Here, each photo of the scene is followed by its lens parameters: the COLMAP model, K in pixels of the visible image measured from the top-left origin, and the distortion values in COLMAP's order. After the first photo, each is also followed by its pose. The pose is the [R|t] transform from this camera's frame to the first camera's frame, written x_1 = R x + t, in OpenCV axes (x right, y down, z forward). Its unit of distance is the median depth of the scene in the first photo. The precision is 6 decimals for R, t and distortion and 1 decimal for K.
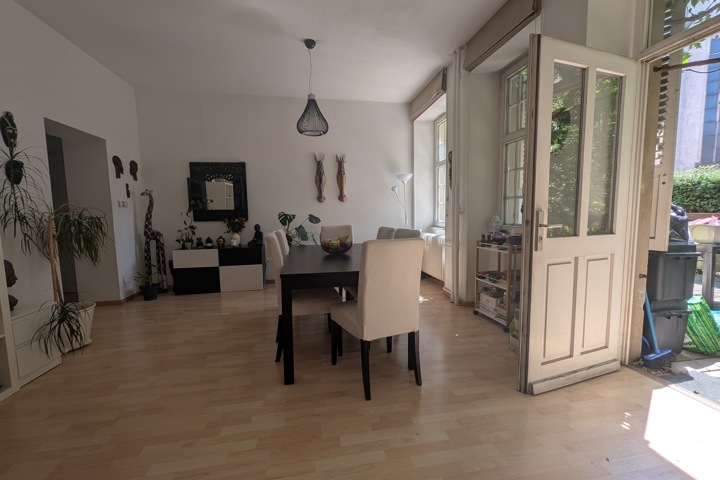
lens RADIAL K [[295.6, 0, 361.2], [0, 295.6, 239.9], [0, 0, 1]] dist [-0.002222, -0.000228]
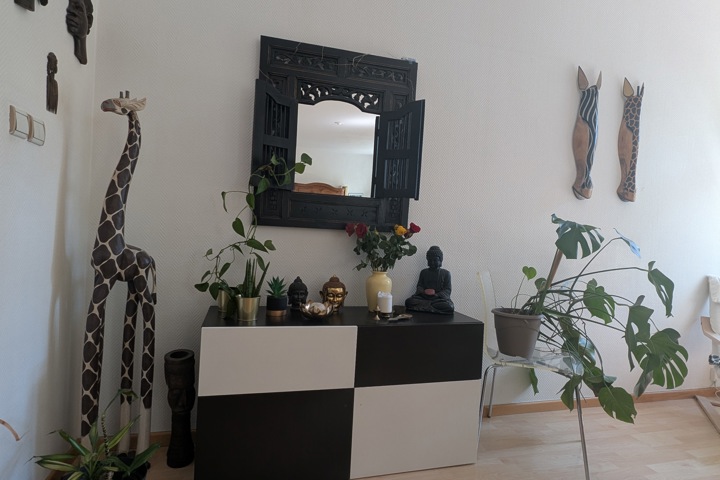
lens RADIAL K [[392.3, 0, 359.2], [0, 392.3, 240.5], [0, 0, 1]] dist [-0.006082, 0.001954]
pose [[0.993258, 0.067511, 0.094242, -0.514453], [-0.060316, 0.995189, -0.077207, -0.022056], [-0.099001, 0.071002, 0.992551, 0.607500]]
